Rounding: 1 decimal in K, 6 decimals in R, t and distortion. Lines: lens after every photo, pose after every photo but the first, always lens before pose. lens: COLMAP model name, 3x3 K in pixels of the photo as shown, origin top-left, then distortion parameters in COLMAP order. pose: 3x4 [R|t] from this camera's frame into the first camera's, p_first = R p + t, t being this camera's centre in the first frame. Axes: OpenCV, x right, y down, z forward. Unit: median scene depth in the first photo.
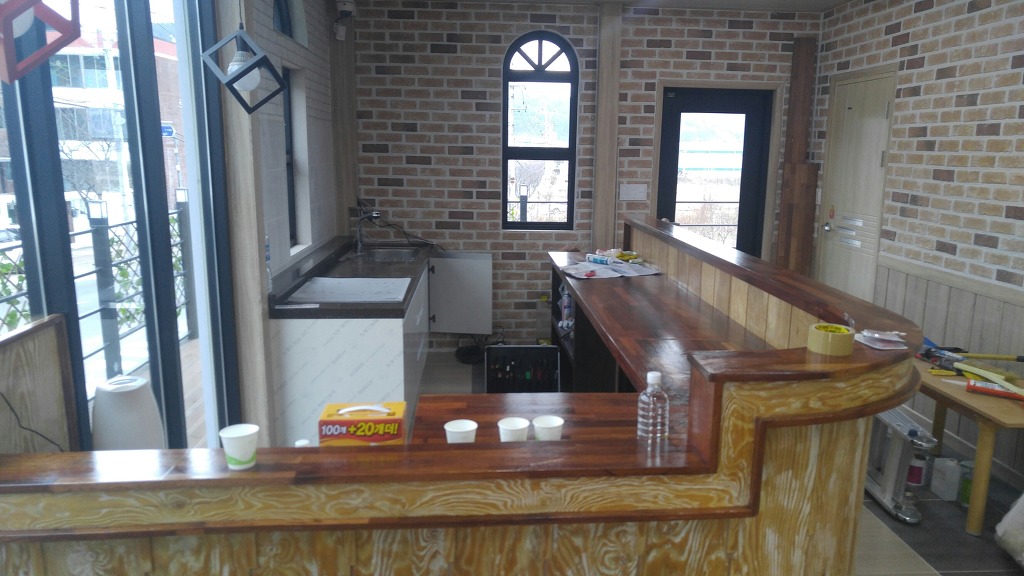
lens RADIAL K [[709.0, 0, 536.0], [0, 709.0, 299.8], [0, 0, 1]] dist [0.014675, 0.015532]
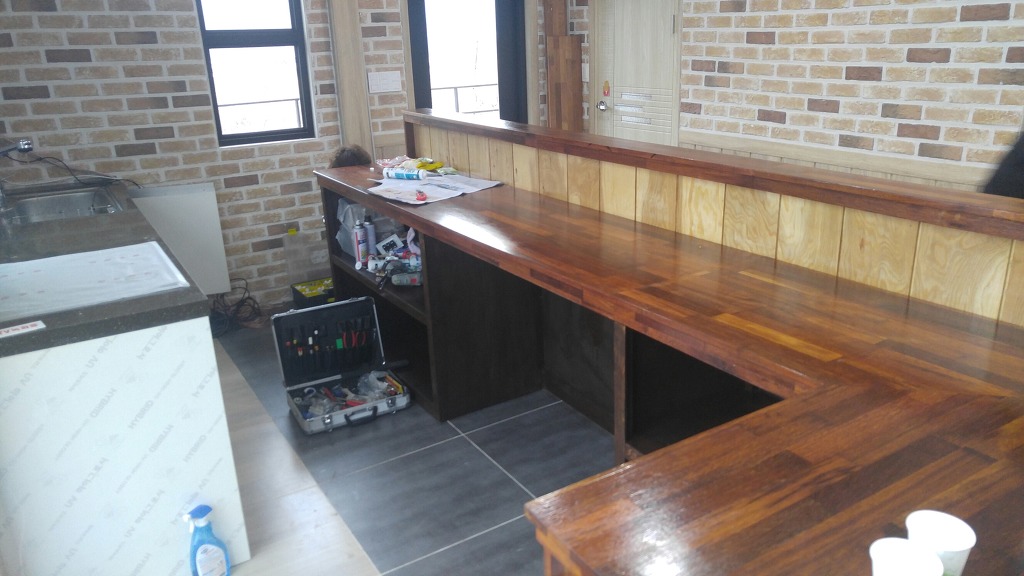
lens RADIAL K [[749.6, 0, 519.6], [0, 749.6, 265.6], [0, 0, 1]] dist [0.009801, 0.007706]
pose [[0.890078, -0.176016, 0.420452, -0.122787], [0.136447, 0.983022, 0.122675, -0.033397], [-0.434906, -0.051821, 0.898983, 0.175398]]
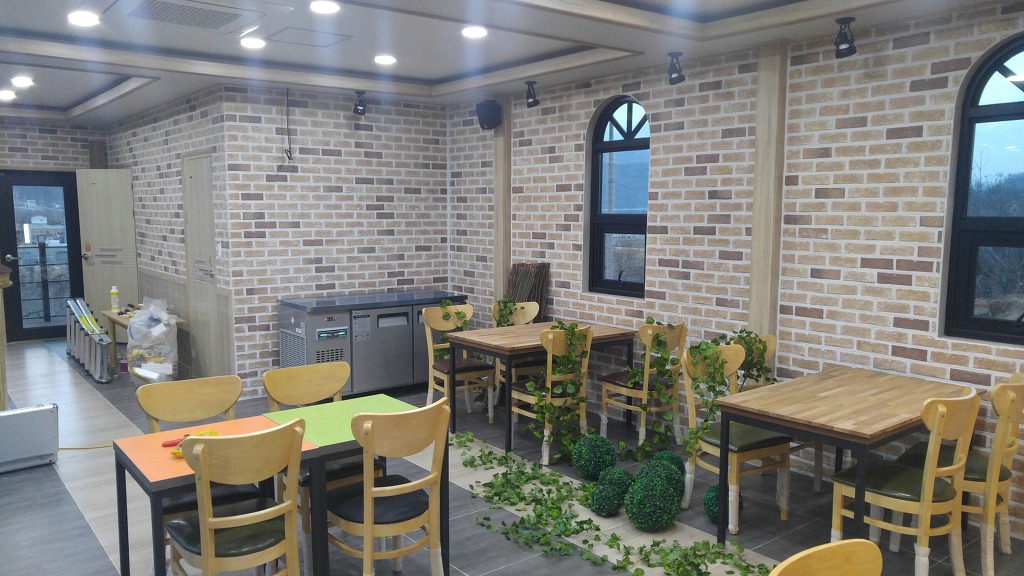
lens RADIAL K [[749.6, 0, 524.3], [0, 749.6, 303.2], [0, 0, 1]] dist [0.009801, 0.007706]
pose [[0.826858, -0.081391, 0.556491, 0.200100], [0.124525, 0.991409, -0.040024, 0.196002], [-0.548452, 0.102391, 0.829889, -0.954753]]
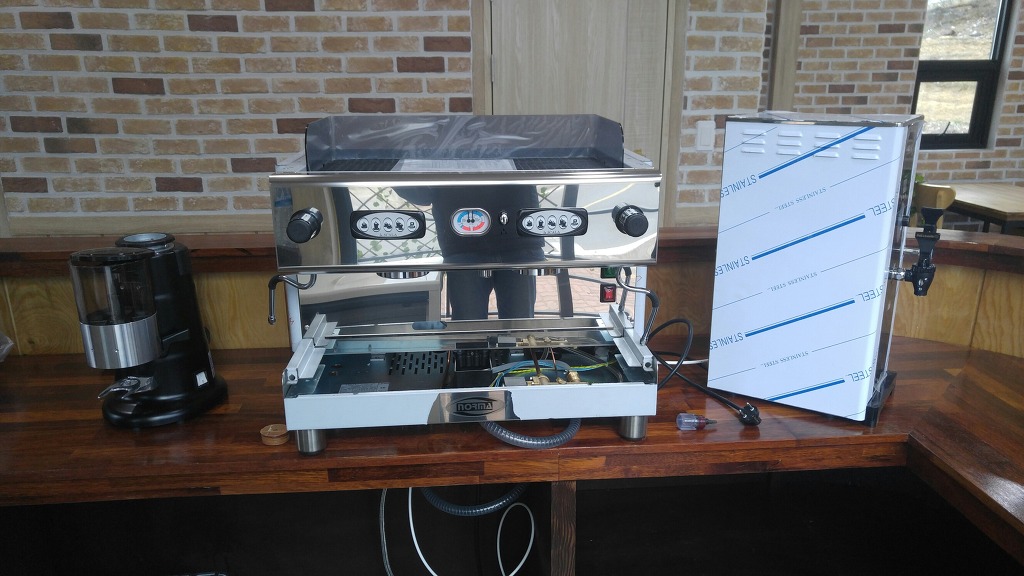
lens RADIAL K [[749.6, 0, 503.3], [0, 749.6, 307.8], [0, 0, 1]] dist [0.009801, 0.007706]
pose [[0.008532, -0.313251, 0.949632, -0.153502], [0.209462, 0.929158, 0.304615, -0.087423], [-0.977780, 0.196313, 0.073541, 0.454074]]
